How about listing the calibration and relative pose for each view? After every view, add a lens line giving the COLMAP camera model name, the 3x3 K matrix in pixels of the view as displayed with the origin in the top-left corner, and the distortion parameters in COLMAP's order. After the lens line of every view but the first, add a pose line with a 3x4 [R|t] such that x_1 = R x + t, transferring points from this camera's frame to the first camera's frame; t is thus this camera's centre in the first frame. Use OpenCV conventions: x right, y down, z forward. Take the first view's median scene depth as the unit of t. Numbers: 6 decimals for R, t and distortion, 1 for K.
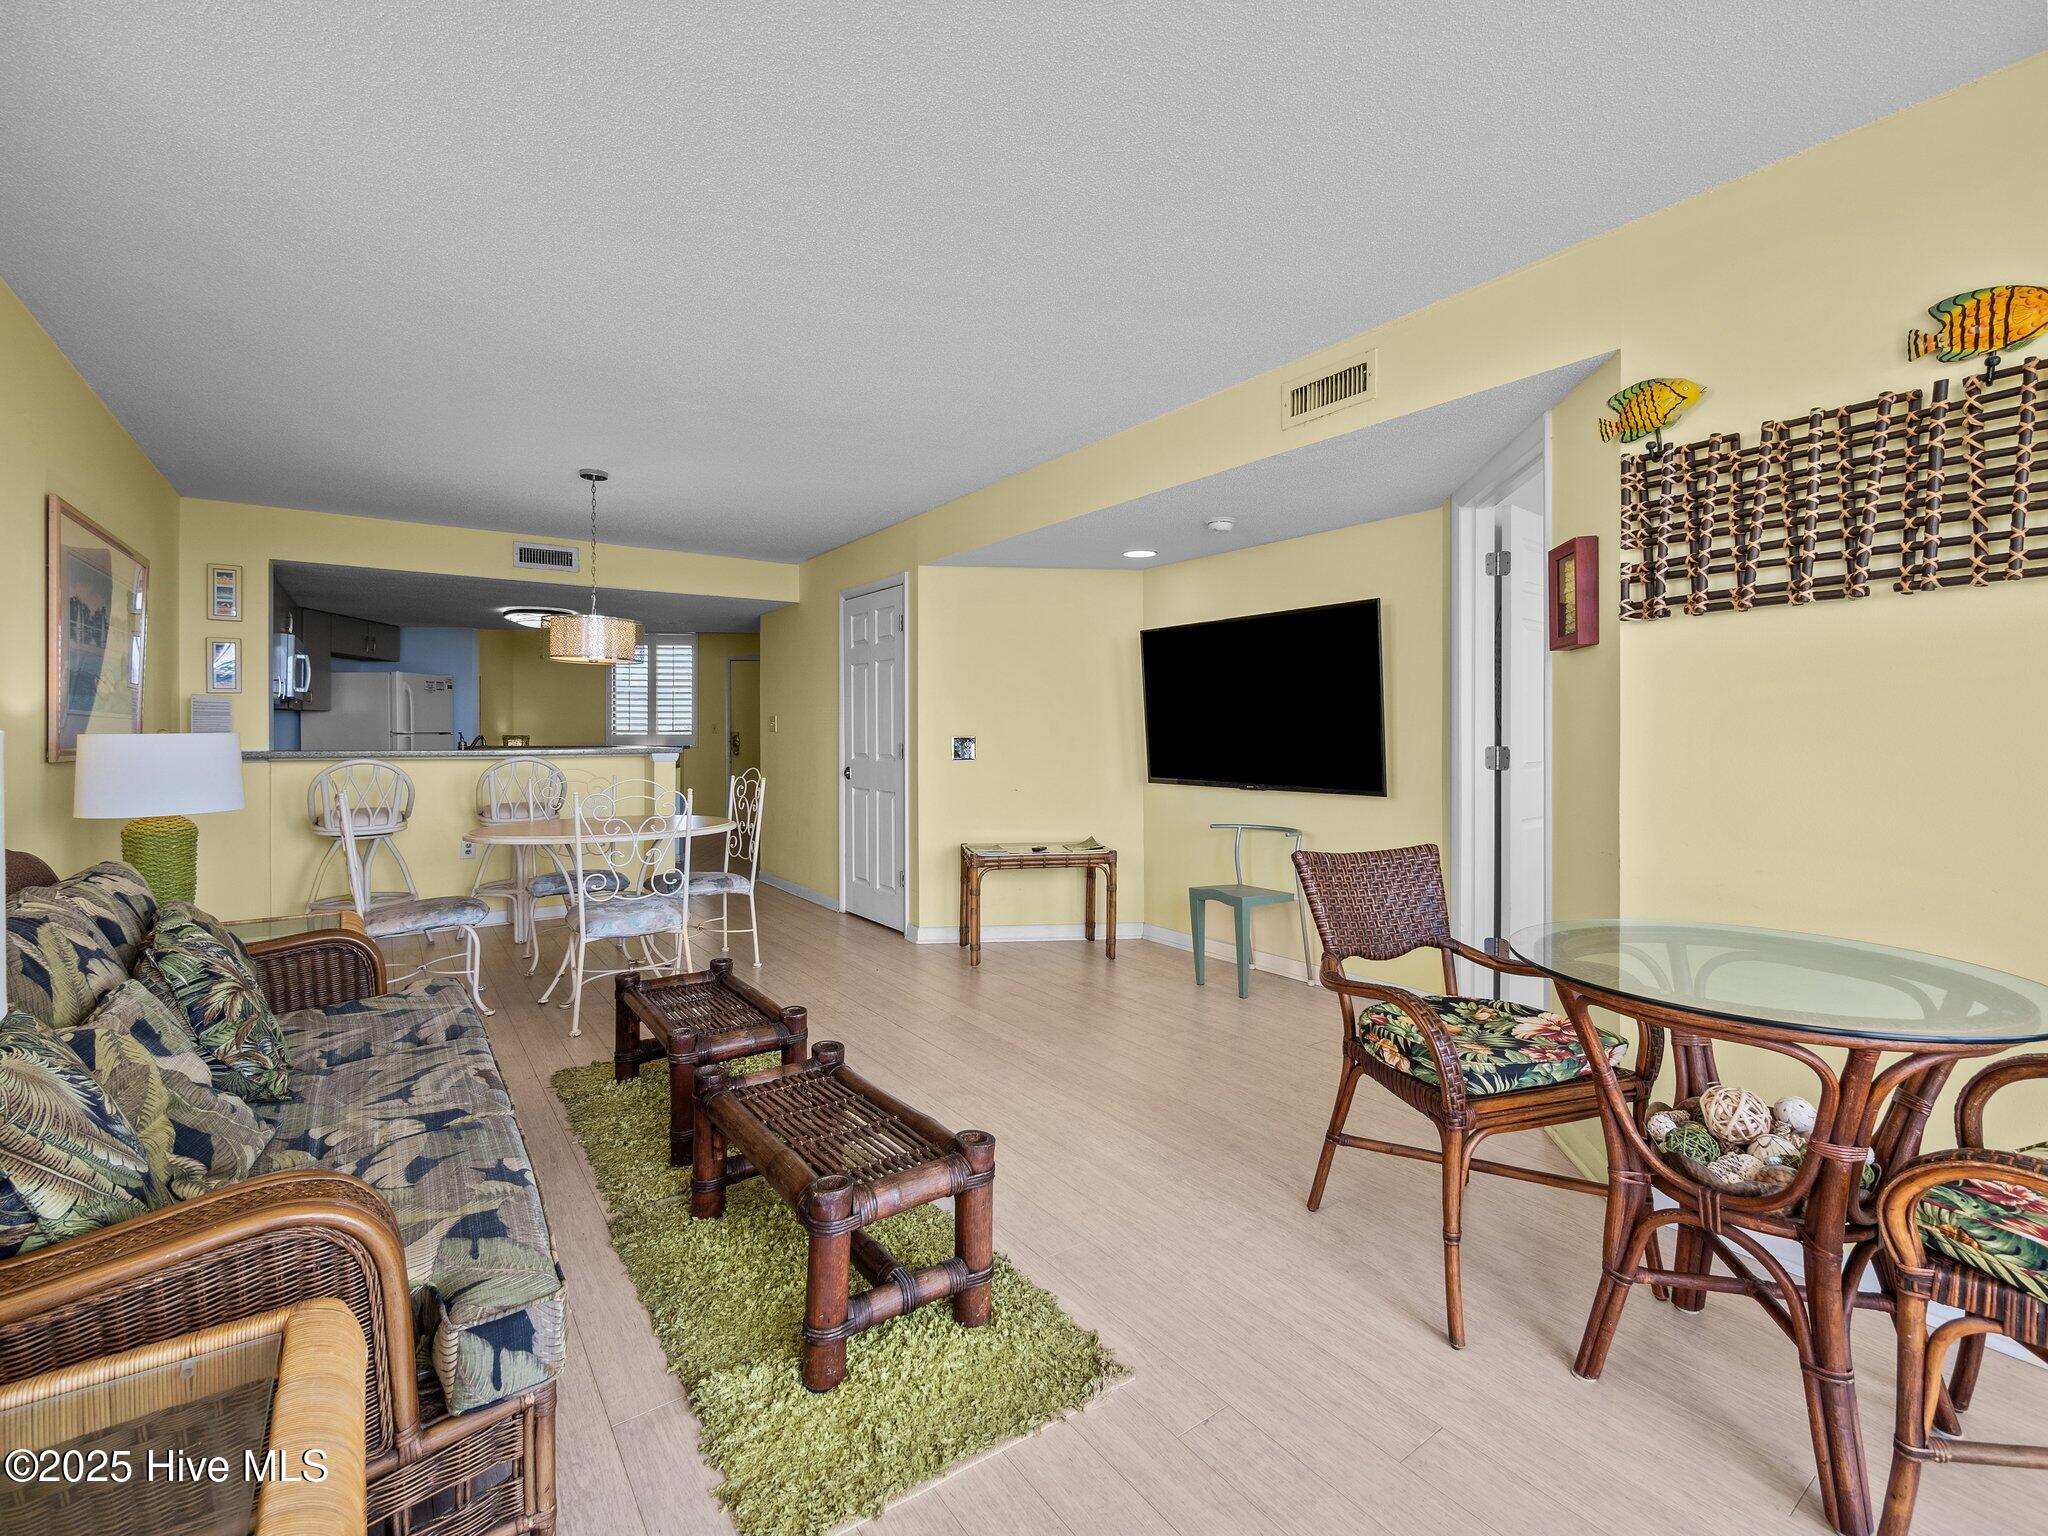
lens RADIAL K [[909.0, 0, 1030.5], [0, 909.0, 744.3], [0, 0, 1]] dist [0.000139, -0.000106]
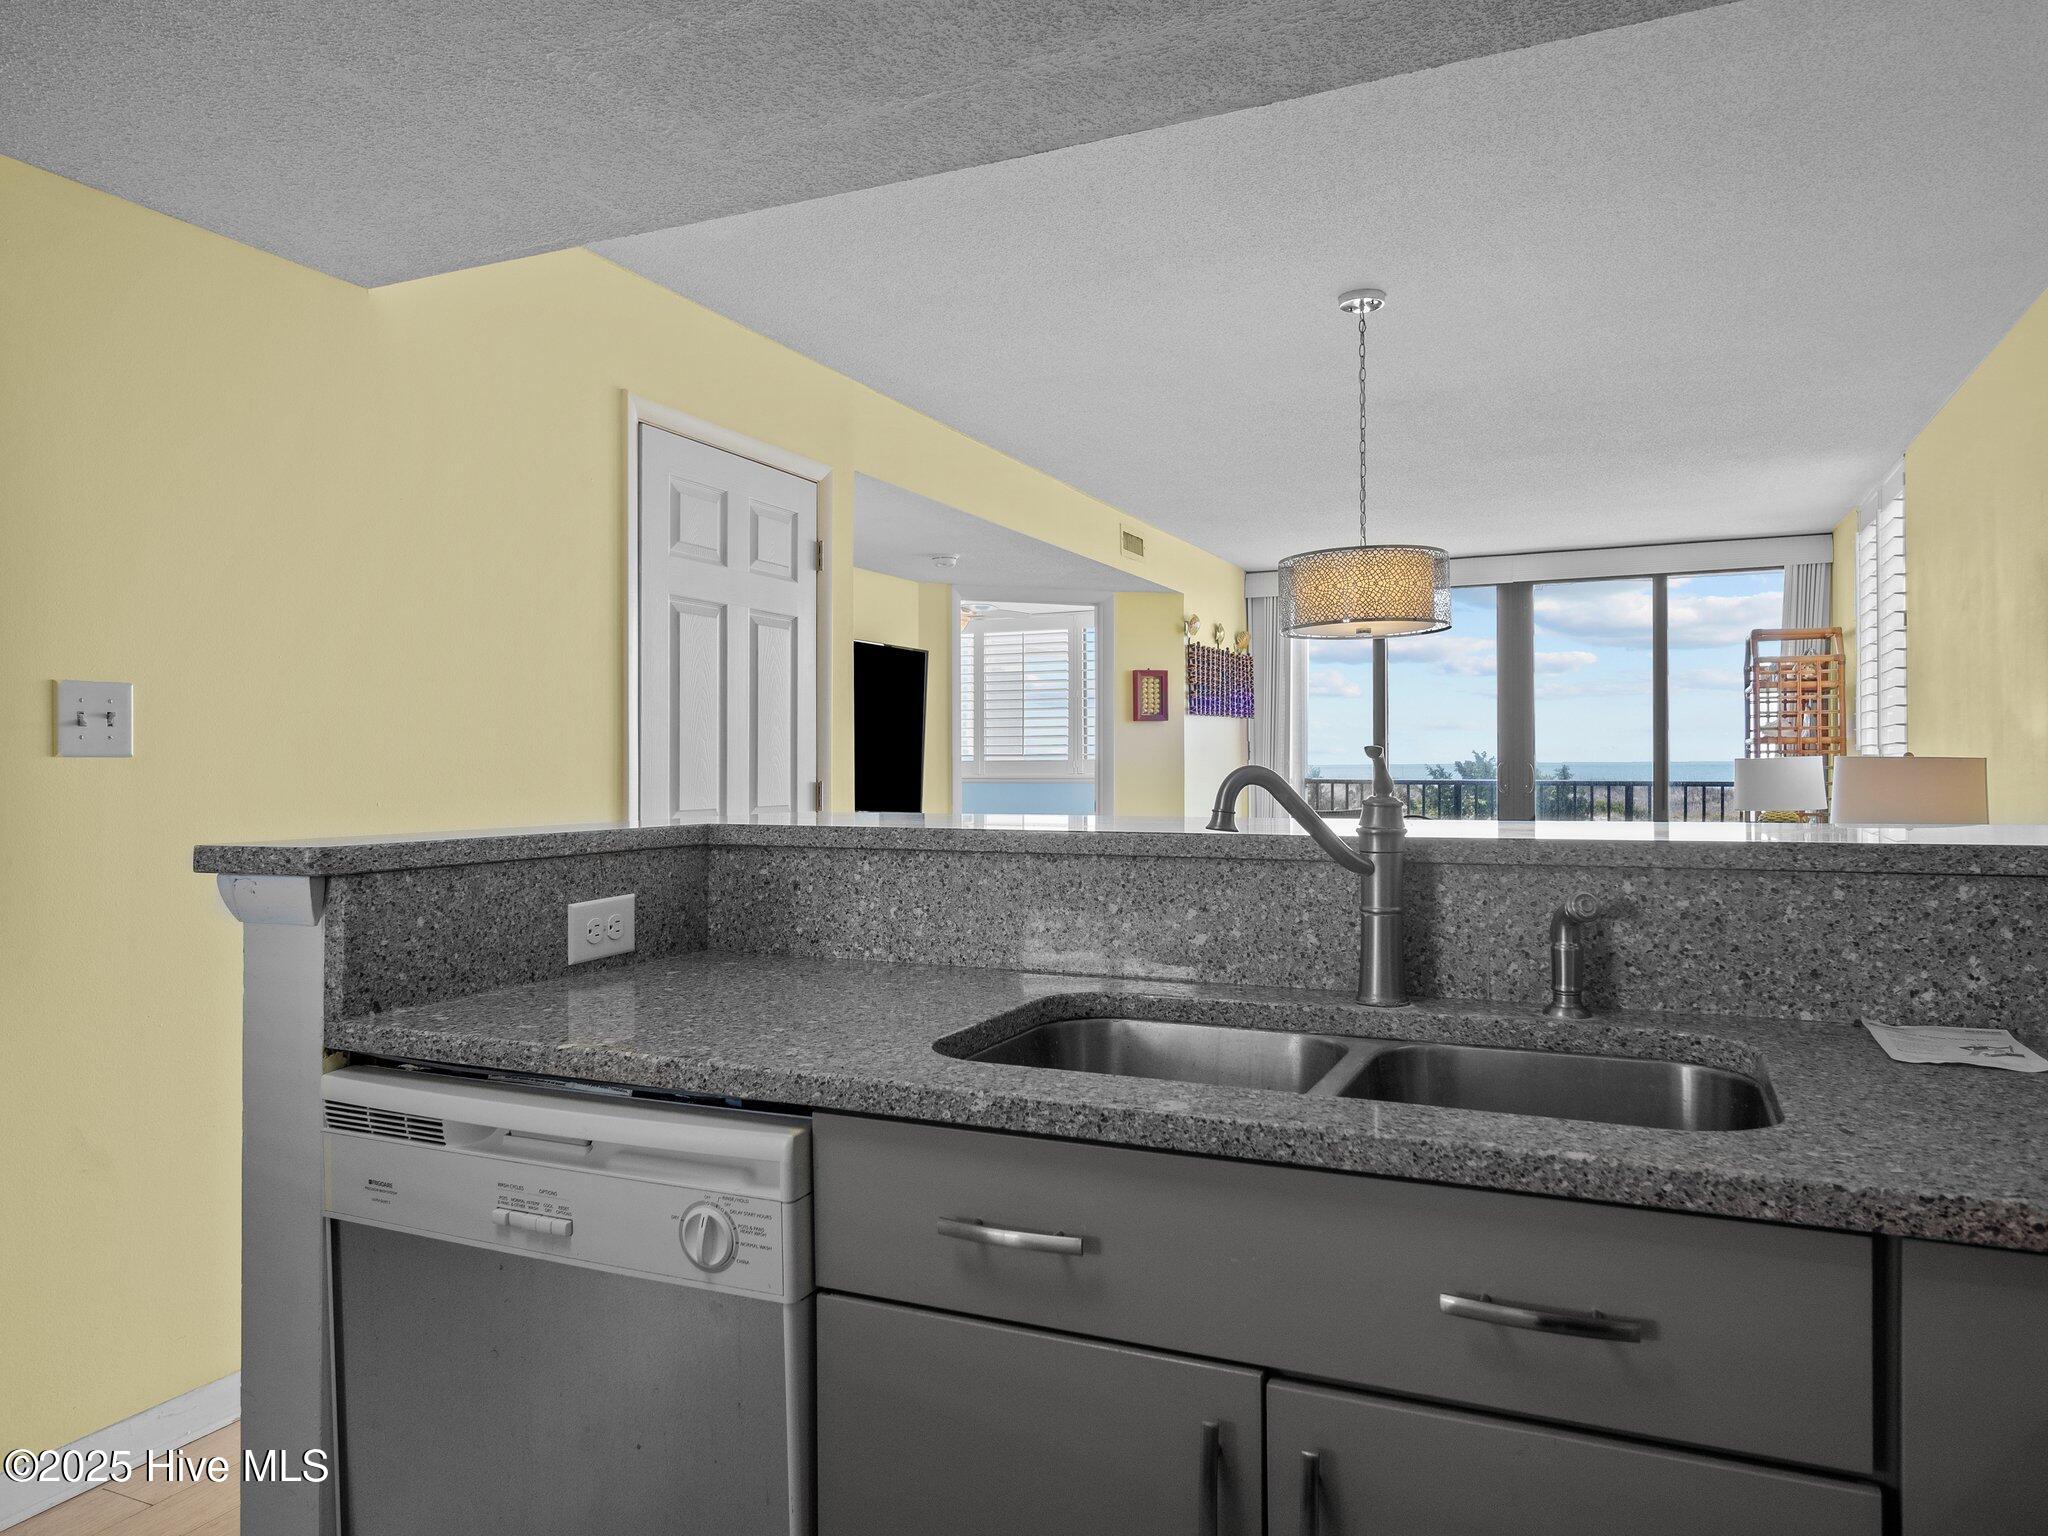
lens RADIAL K [[1348.3, 0, 1029.8], [0, 1348.3, 764.0], [0, 0, 1]] dist [0.003569, 0.000378]
pose [[-0.503625, -0.004436, 0.863911, -2.015015], [0.004185, 0.999963, 0.007574, -0.033711], [-0.863912, 0.007430, -0.503588, 2.930723]]
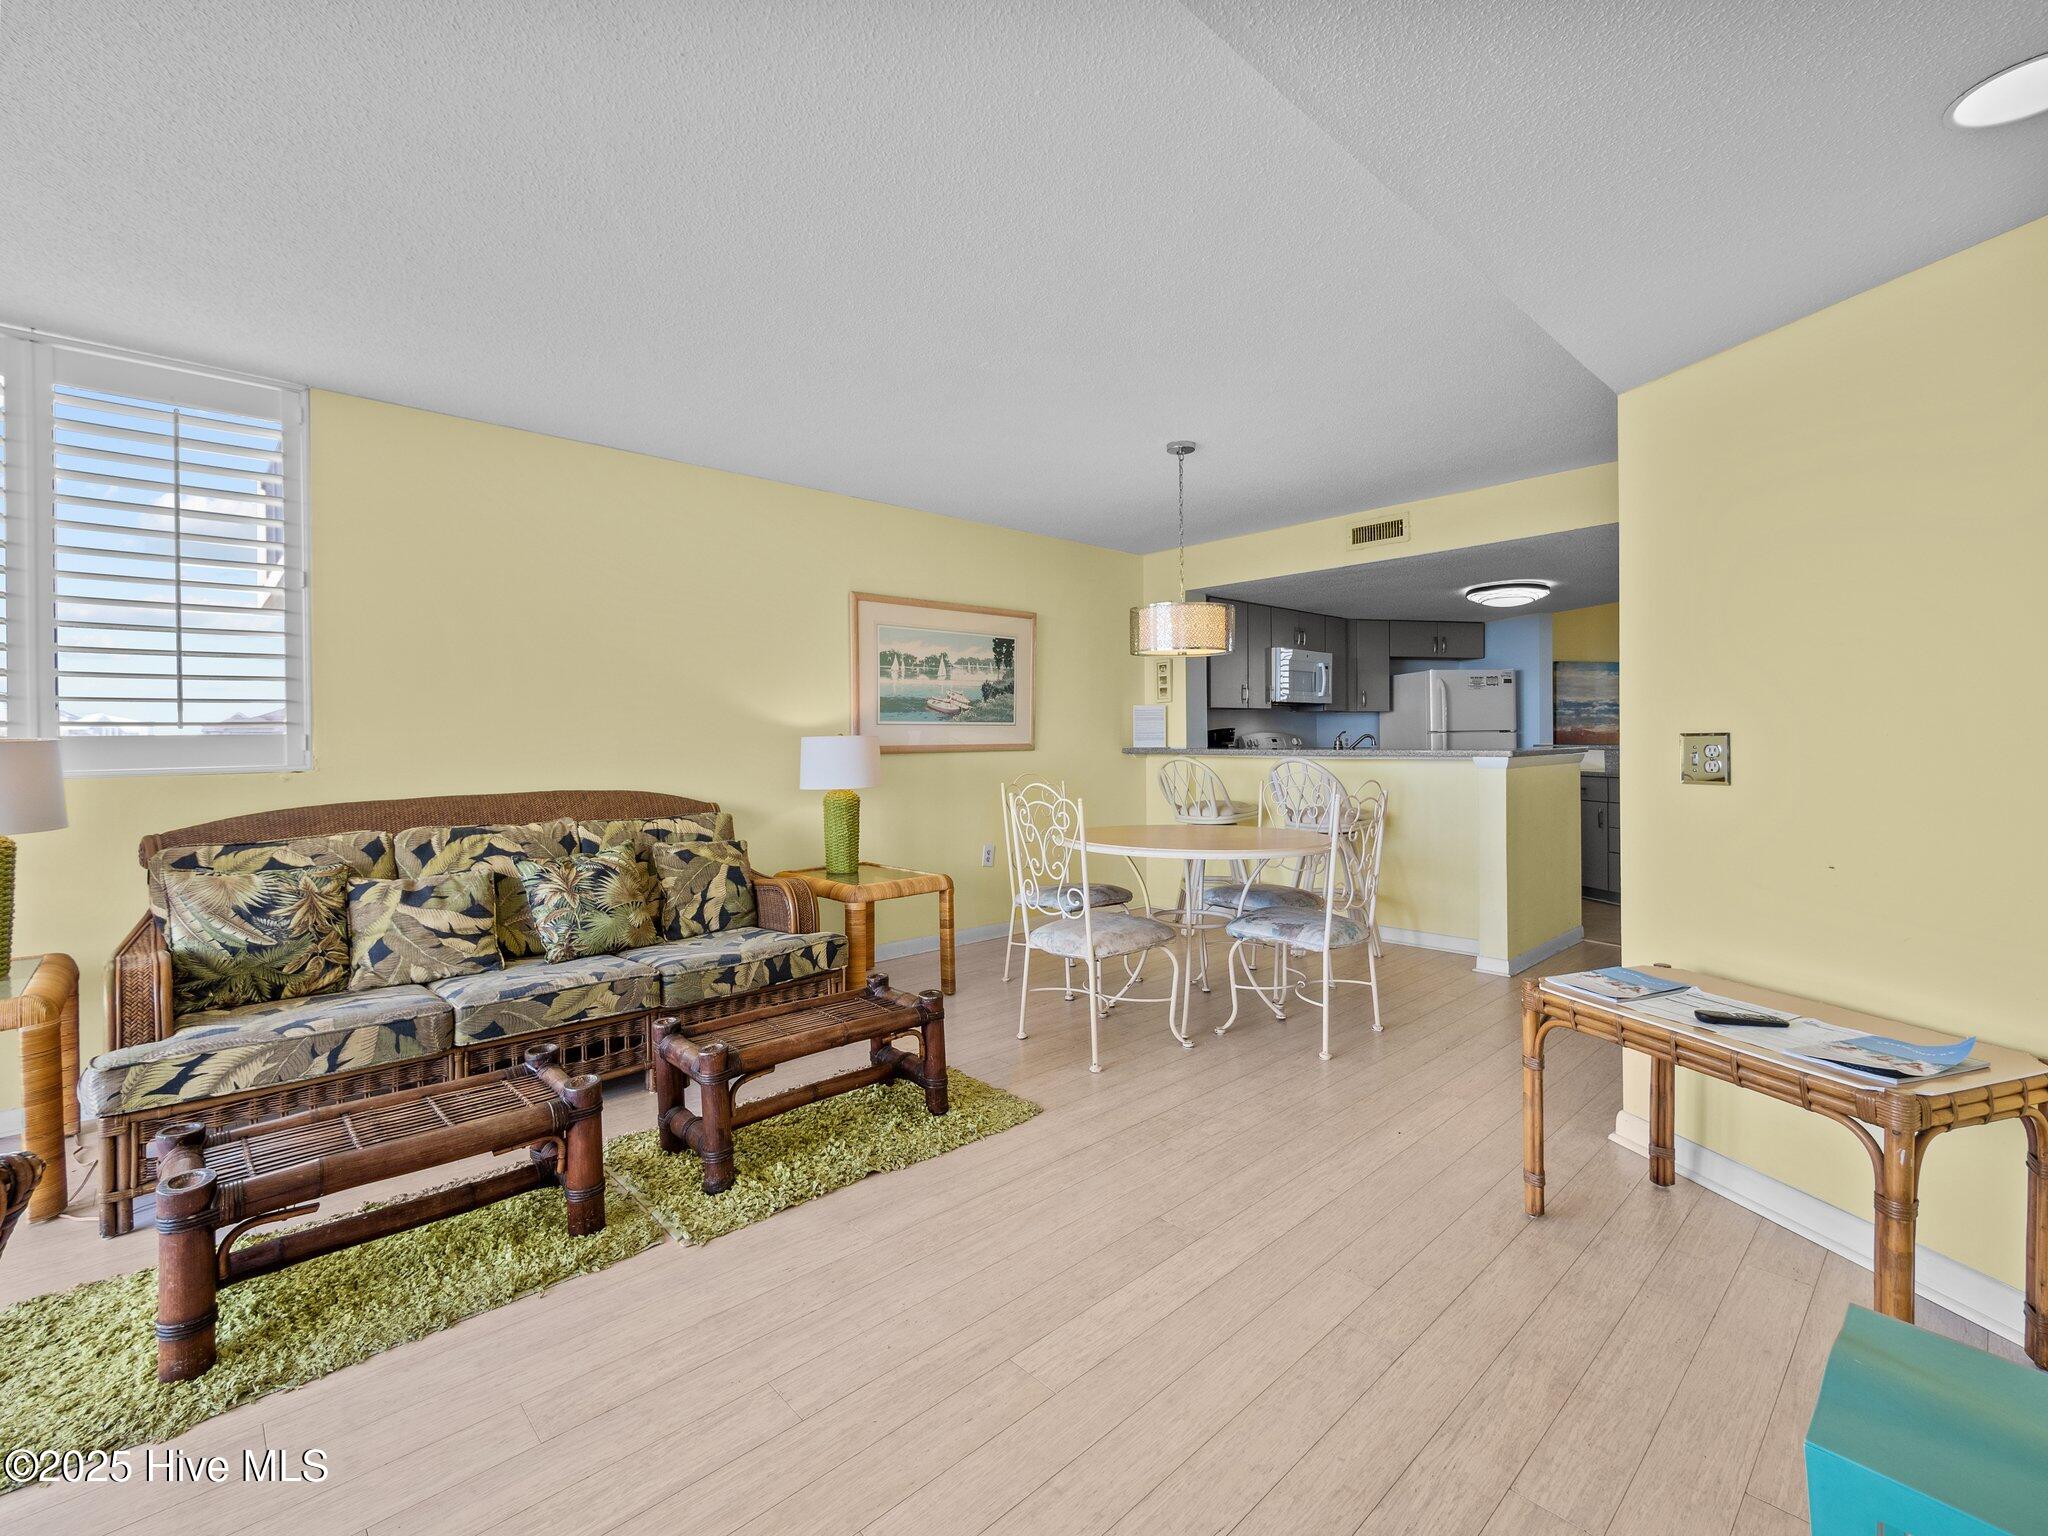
lens RADIAL K [[924.3, 0, 1028.1], [0, 924.3, 755.4], [0, 0, 1]] dist [0.000298, -0.000187]
pose [[0.131614, 0.010307, -0.991247, 0.746718], [0.006735, 0.999914, 0.011291, -0.005507], [0.991278, -0.008162, 0.131533, 1.321670]]
